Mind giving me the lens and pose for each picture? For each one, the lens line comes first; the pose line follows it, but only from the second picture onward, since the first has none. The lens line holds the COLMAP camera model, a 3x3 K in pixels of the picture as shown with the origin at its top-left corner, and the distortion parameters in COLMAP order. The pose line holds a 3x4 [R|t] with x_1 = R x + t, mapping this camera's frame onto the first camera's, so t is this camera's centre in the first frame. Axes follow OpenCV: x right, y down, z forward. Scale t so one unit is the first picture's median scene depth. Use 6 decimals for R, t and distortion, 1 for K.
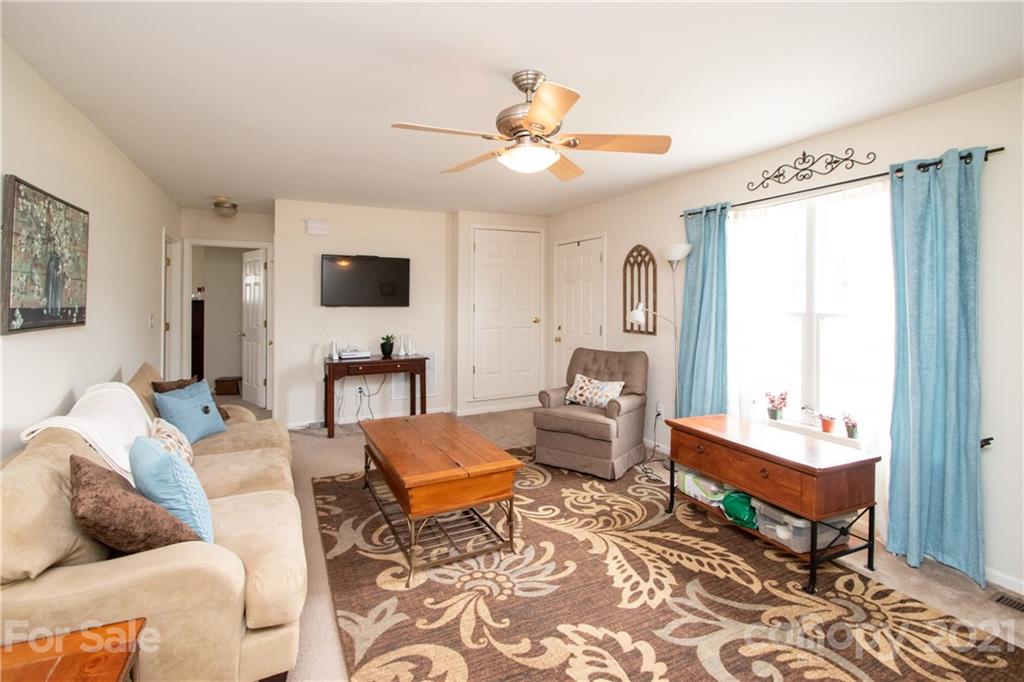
lens RADIAL K [[473.6, 0, 490.5], [0, 473.6, 298.8], [0, 0, 1]] dist [-0.002829, -0.007030]
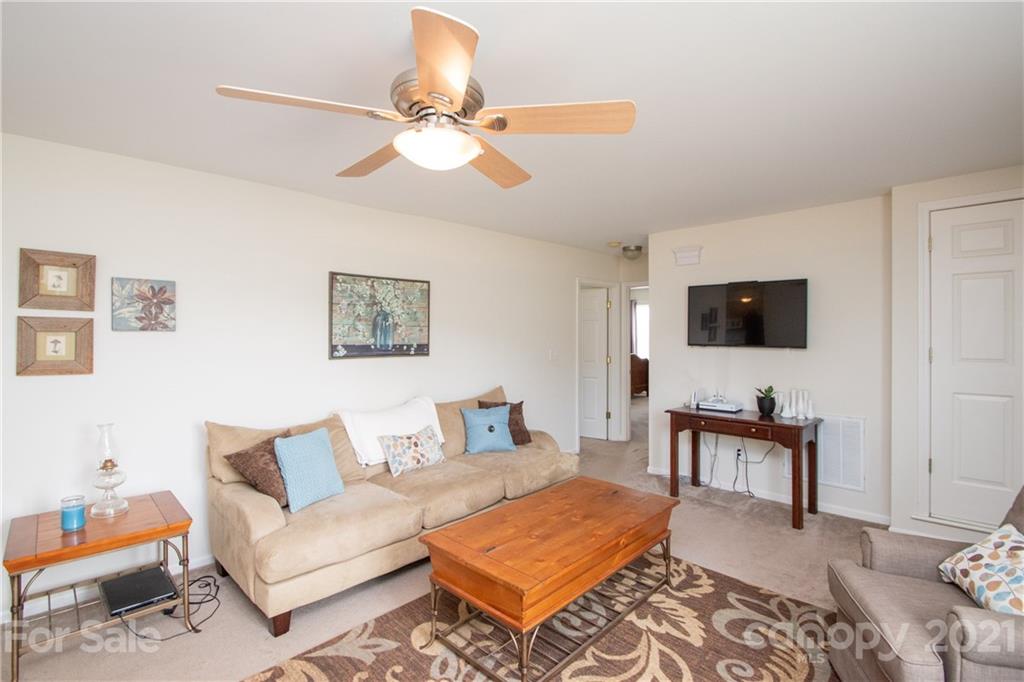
lens RADIAL K [[473.6, 0, 491.3], [0, 473.6, 332.6], [0, 0, 1]] dist [-0.002829, -0.007030]
pose [[0.341390, -0.004261, -0.939912, 0.687238], [0.003907, 0.999988, -0.003114, -0.015611], [0.939913, -0.002609, 0.341403, 0.730700]]
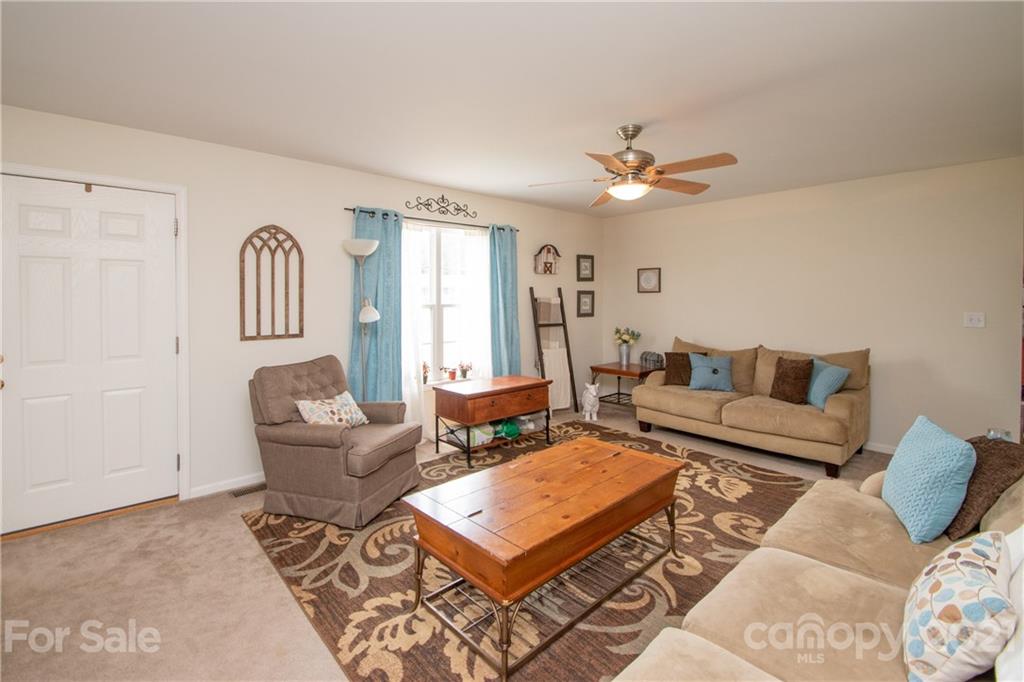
lens RADIAL K [[473.6, 0, 500.2], [0, 473.6, 300.8], [0, 0, 1]] dist [-0.002829, -0.007030]
pose [[-0.315662, -0.006949, 0.948846, -0.964933], [0.001431, 0.999969, 0.007800, 0.009459], [-0.948871, 0.003820, -0.315642, 1.568265]]
